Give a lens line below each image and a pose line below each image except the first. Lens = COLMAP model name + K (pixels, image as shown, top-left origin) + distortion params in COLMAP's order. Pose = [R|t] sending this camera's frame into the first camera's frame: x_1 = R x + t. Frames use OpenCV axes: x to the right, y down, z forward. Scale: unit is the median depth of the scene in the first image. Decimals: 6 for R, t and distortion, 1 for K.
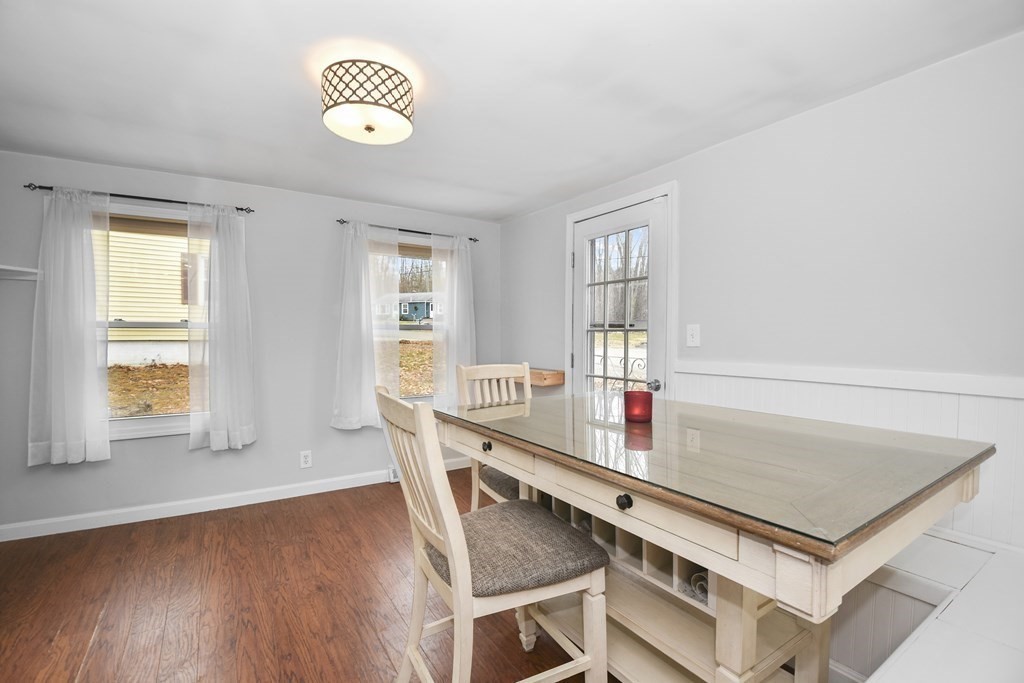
lens RADIAL K [[454.2, 0, 512.0], [0, 454.2, 341.5], [0, 0, 1]] dist [-0.000202, -0.000553]
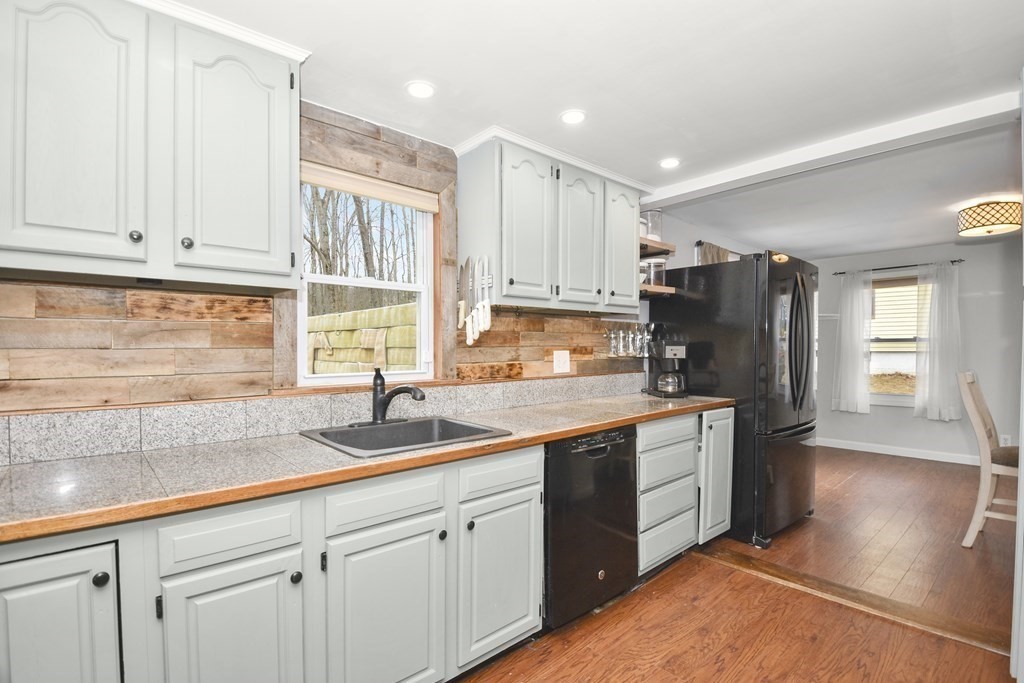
lens RADIAL K [[479.5, 0, 510.2], [0, 479.5, 358.9], [0, 0, 1]] dist [0.000545, -0.000049]
pose [[0.163569, 0.021891, -0.986289, 0.715436], [-0.006758, 0.999755, 0.021070, 0.003682], [0.986509, 0.003219, 0.163677, -0.682219]]
